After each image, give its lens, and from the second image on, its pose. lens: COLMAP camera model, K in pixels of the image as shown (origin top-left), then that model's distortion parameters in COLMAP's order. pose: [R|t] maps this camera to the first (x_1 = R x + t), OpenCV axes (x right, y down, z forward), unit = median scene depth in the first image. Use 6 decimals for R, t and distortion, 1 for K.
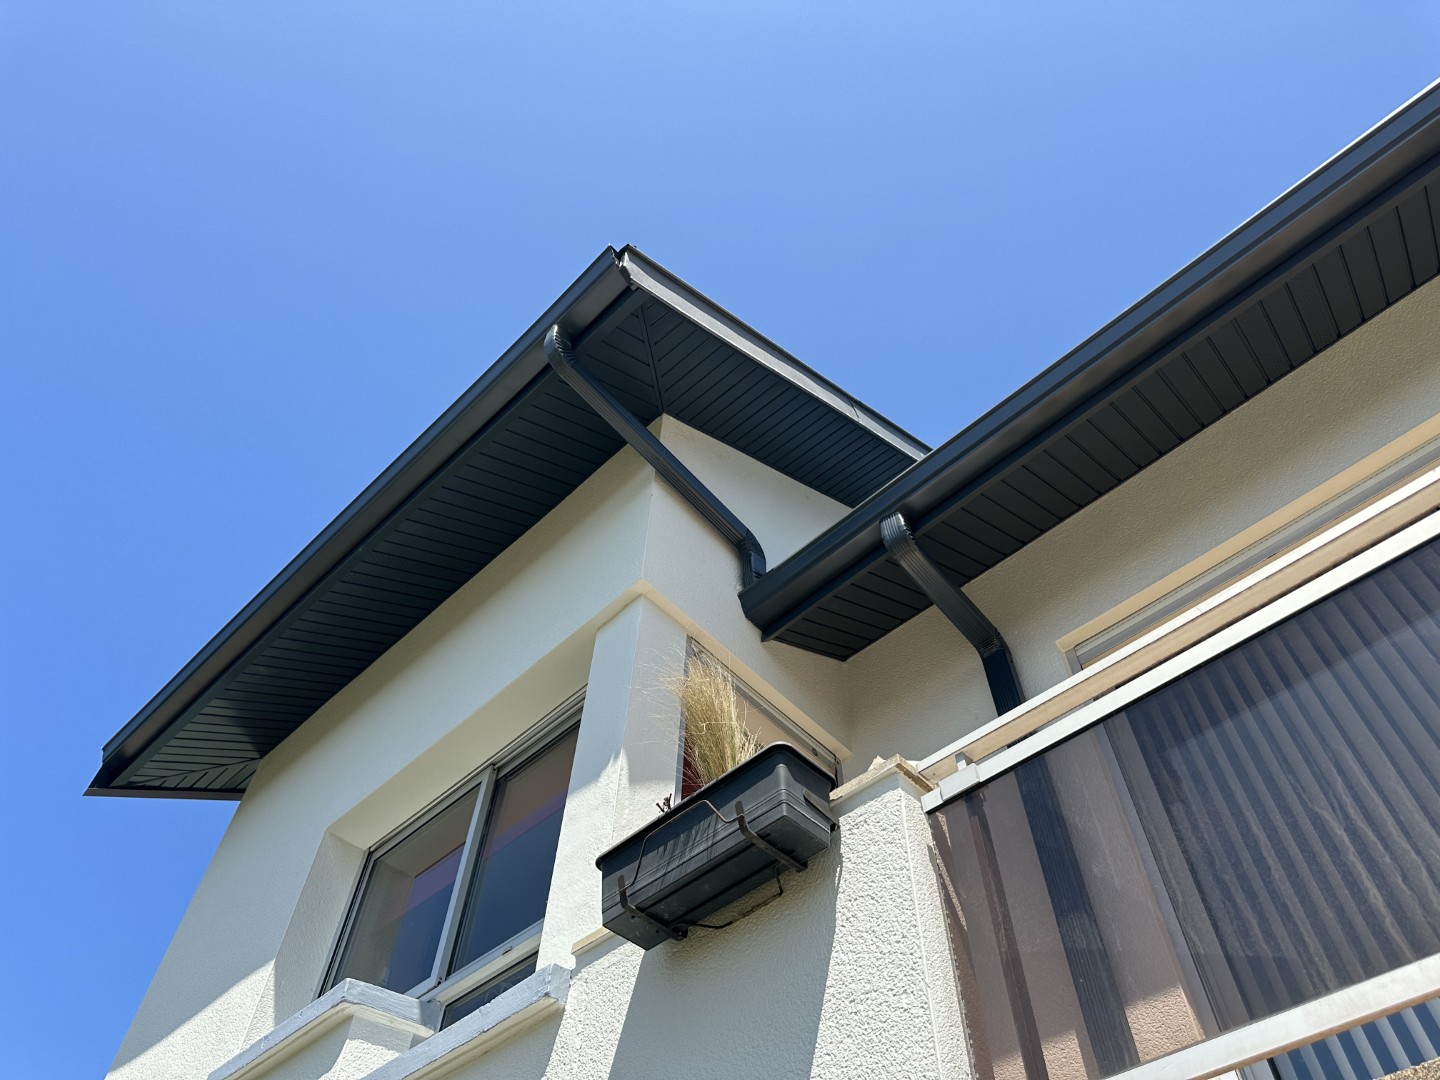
lens RADIAL K [[1013.8, 0, 720.0], [0, 1013.8, 540.0], [0, 0, 1]] dist [0.041860, -0.006067]
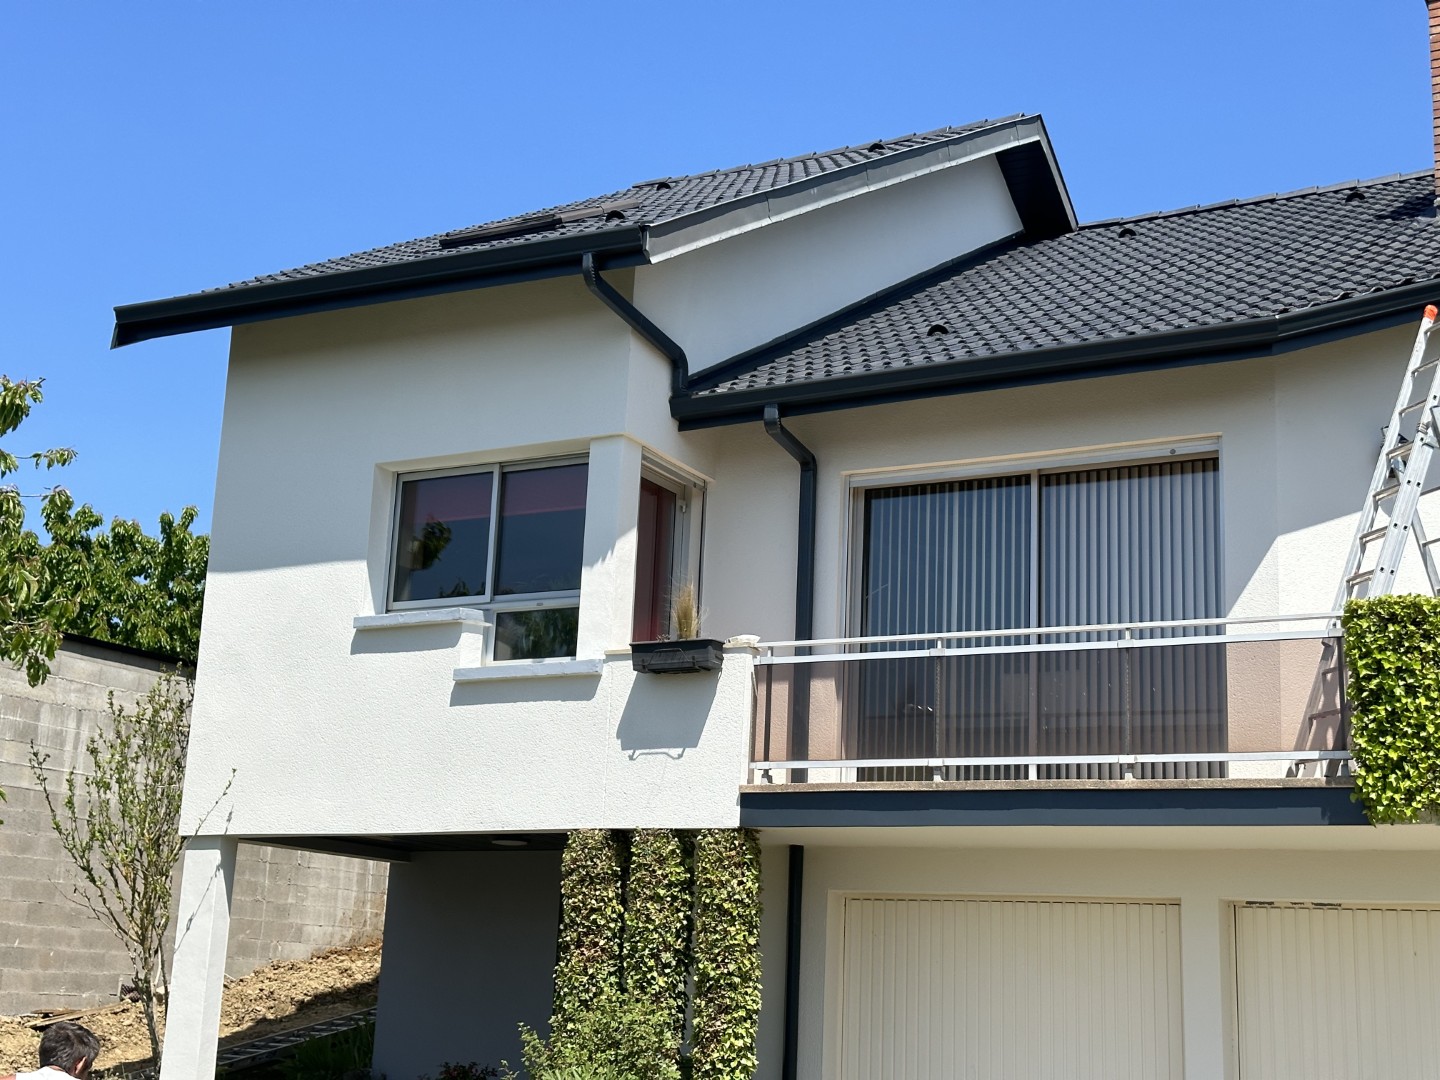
lens RADIAL K [[1953.6, 0, 720.0], [0, 1953.6, 540.0], [0, 0, 1]] dist [0.051513, 0.096553]
pose [[0.963524, 0.087220, 0.253009, -0.685927], [-0.230691, 0.749905, 0.620020, -1.763342], [-0.135655, -0.655771, 0.742672, -1.501418]]
